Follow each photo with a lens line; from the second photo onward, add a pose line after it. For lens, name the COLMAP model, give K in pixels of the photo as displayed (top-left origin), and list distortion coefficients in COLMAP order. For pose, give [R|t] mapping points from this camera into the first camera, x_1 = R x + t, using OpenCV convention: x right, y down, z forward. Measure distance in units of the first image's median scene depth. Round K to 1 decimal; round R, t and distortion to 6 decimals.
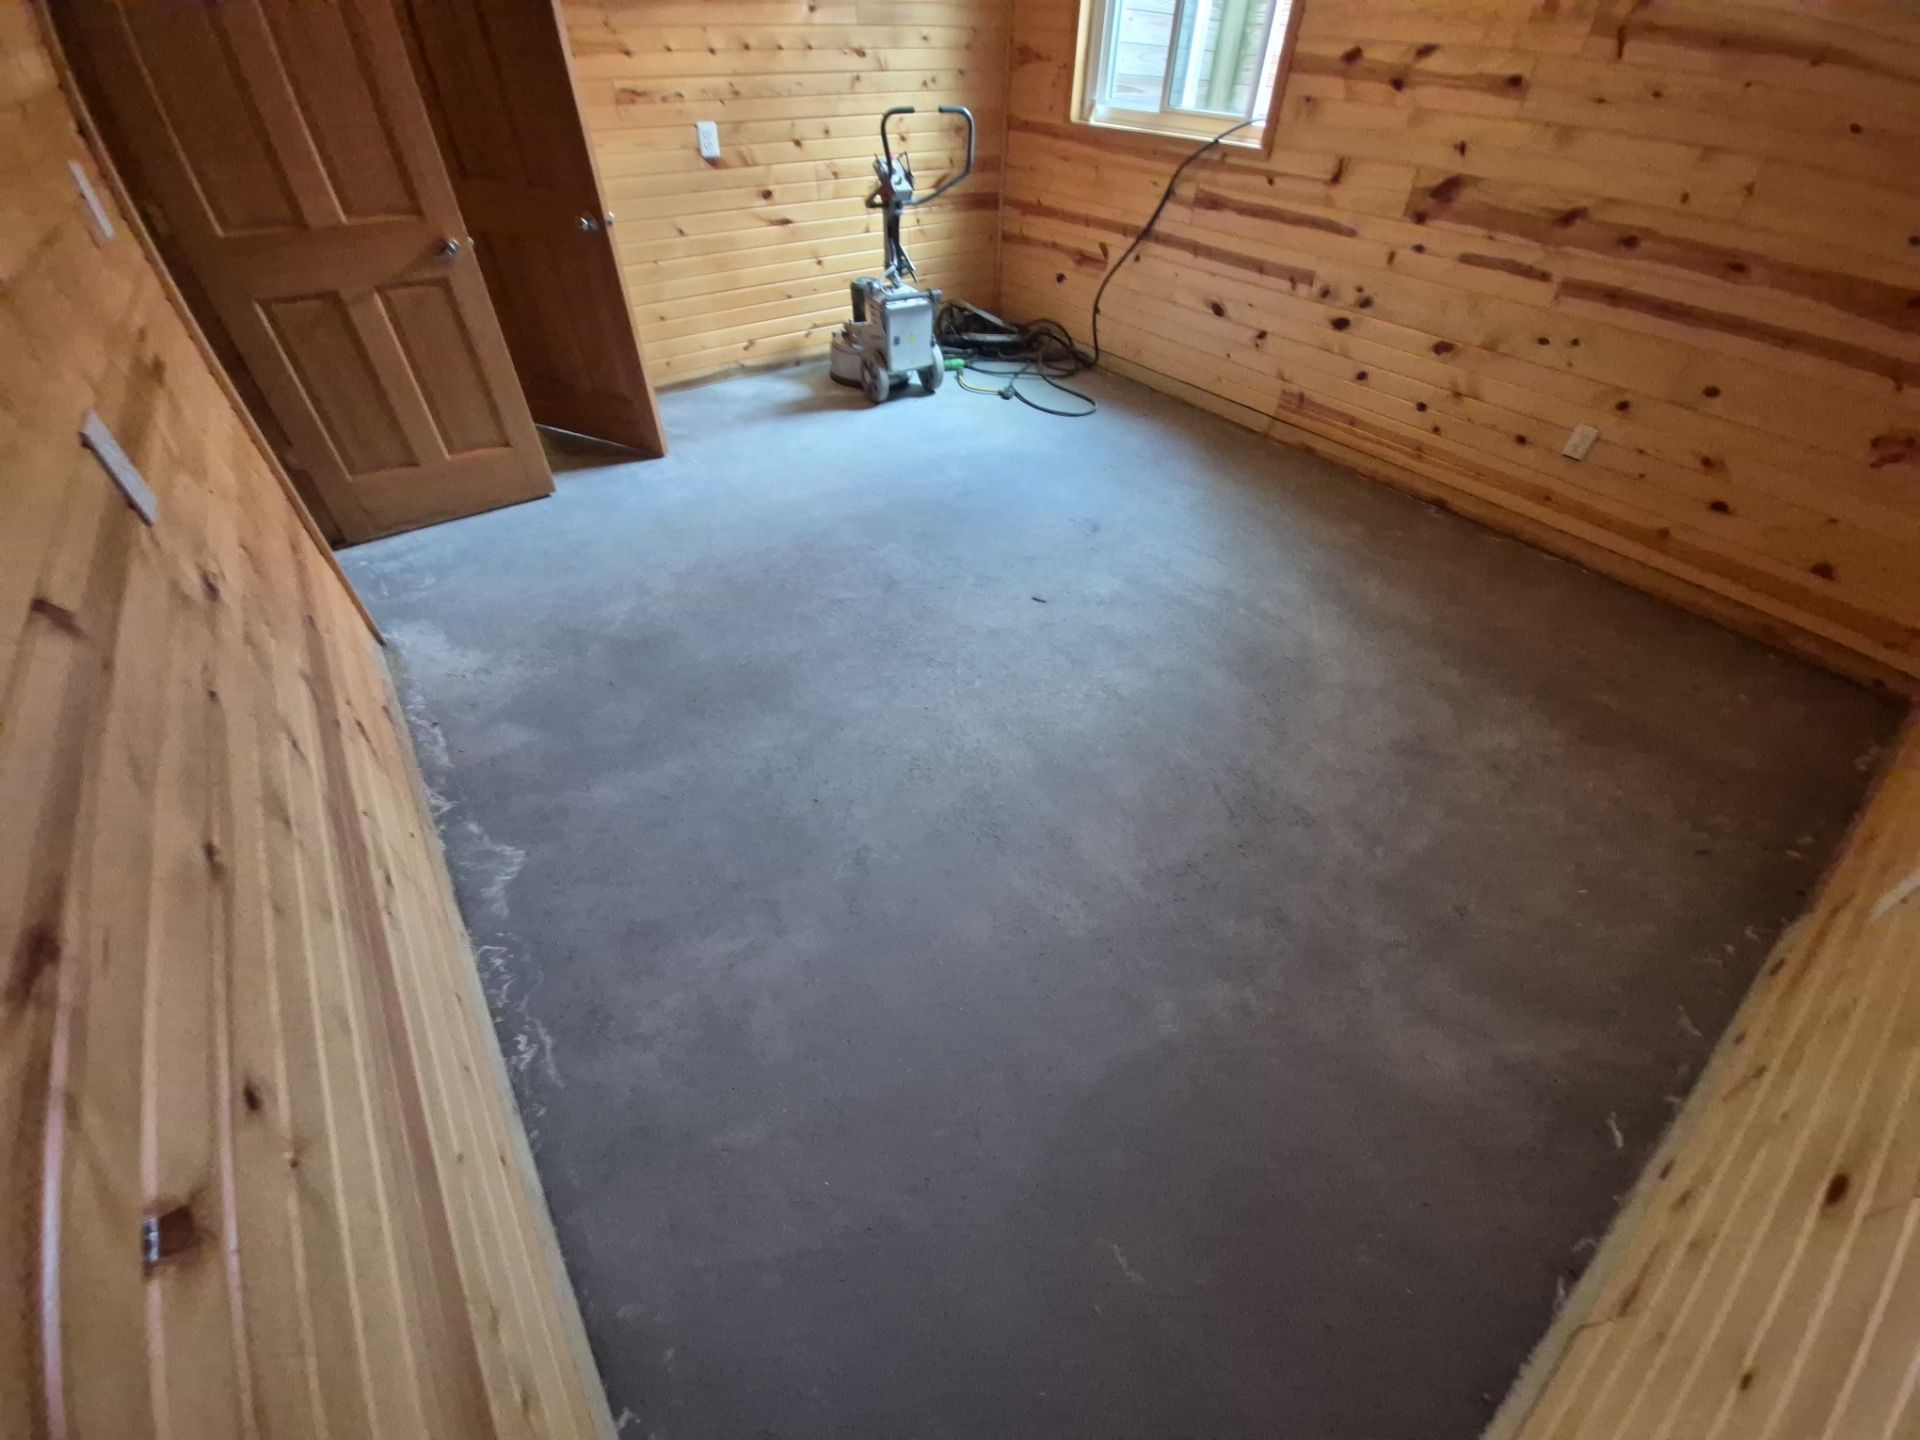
lens RADIAL K [[759.2, 0, 954.6], [0, 759.2, 704.2], [0, 0, 1]] dist [-0.004042, -0.008058]
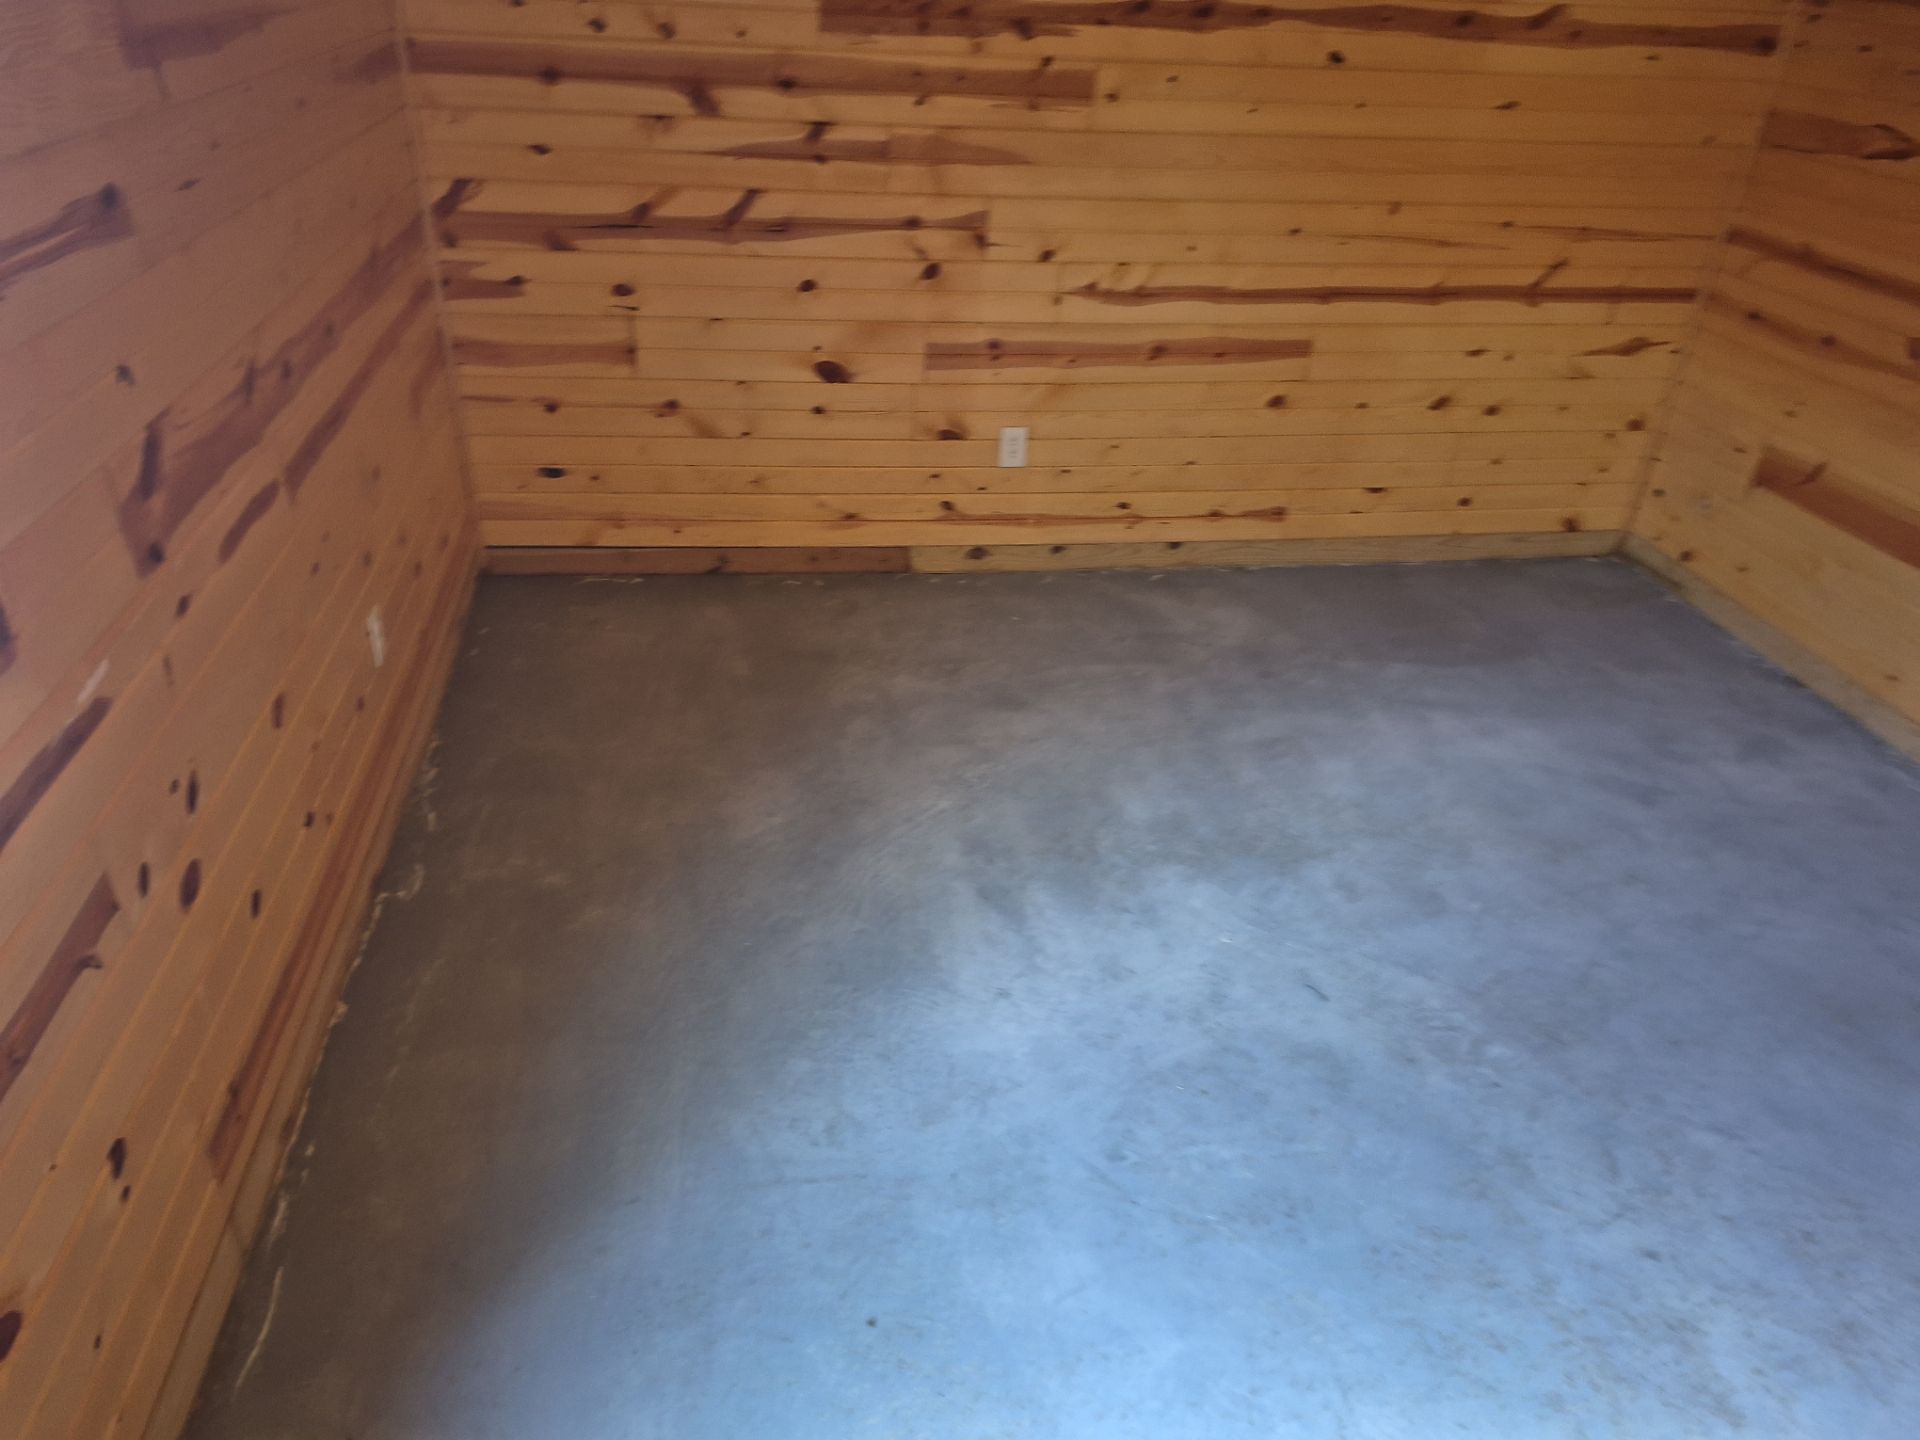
lens RADIAL K [[1313.4, 0, 924.5], [0, 1313.4, 723.7], [0, 0, 1]] dist [0.090175, -0.101210]
pose [[-0.875398, -0.292036, 0.385218, 0.058739], [0.282147, 0.338394, 0.897710, -1.563080], [-0.392519, 0.894541, -0.213832, 1.541008]]
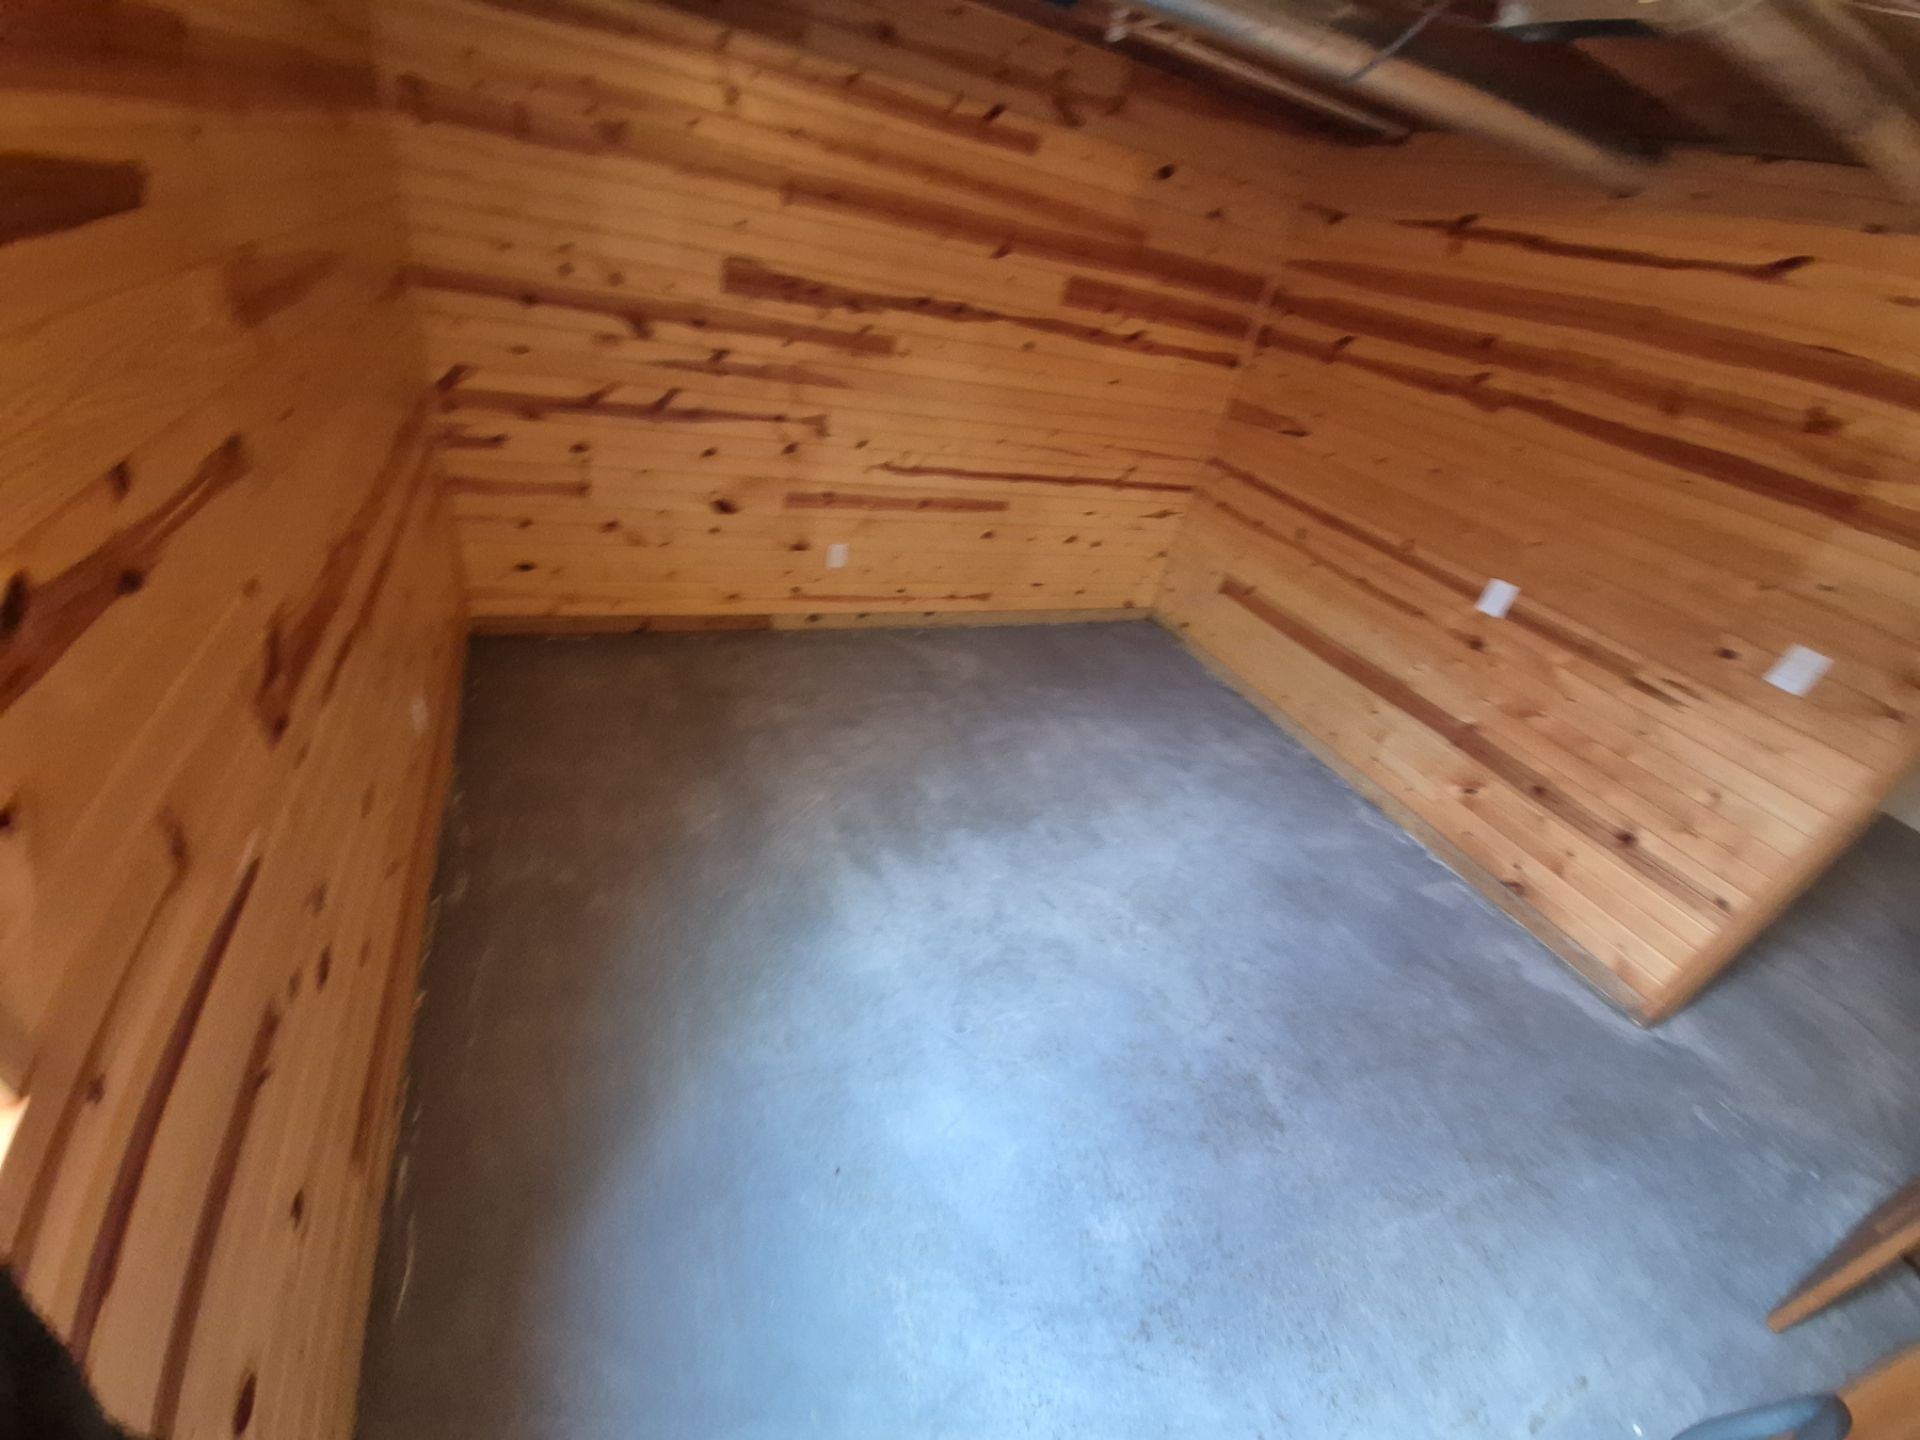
lens RADIAL K [[757.0, 0, 955.6], [0, 757.0, 707.3], [0, 0, 1]] dist [-0.006893, -0.007217]
pose [[-0.953454, -0.288314, 0.088314, 0.290143], [0.004142, 0.280331, 0.959895, -1.558416], [-0.301509, 0.915581, -0.266088, 1.431558]]
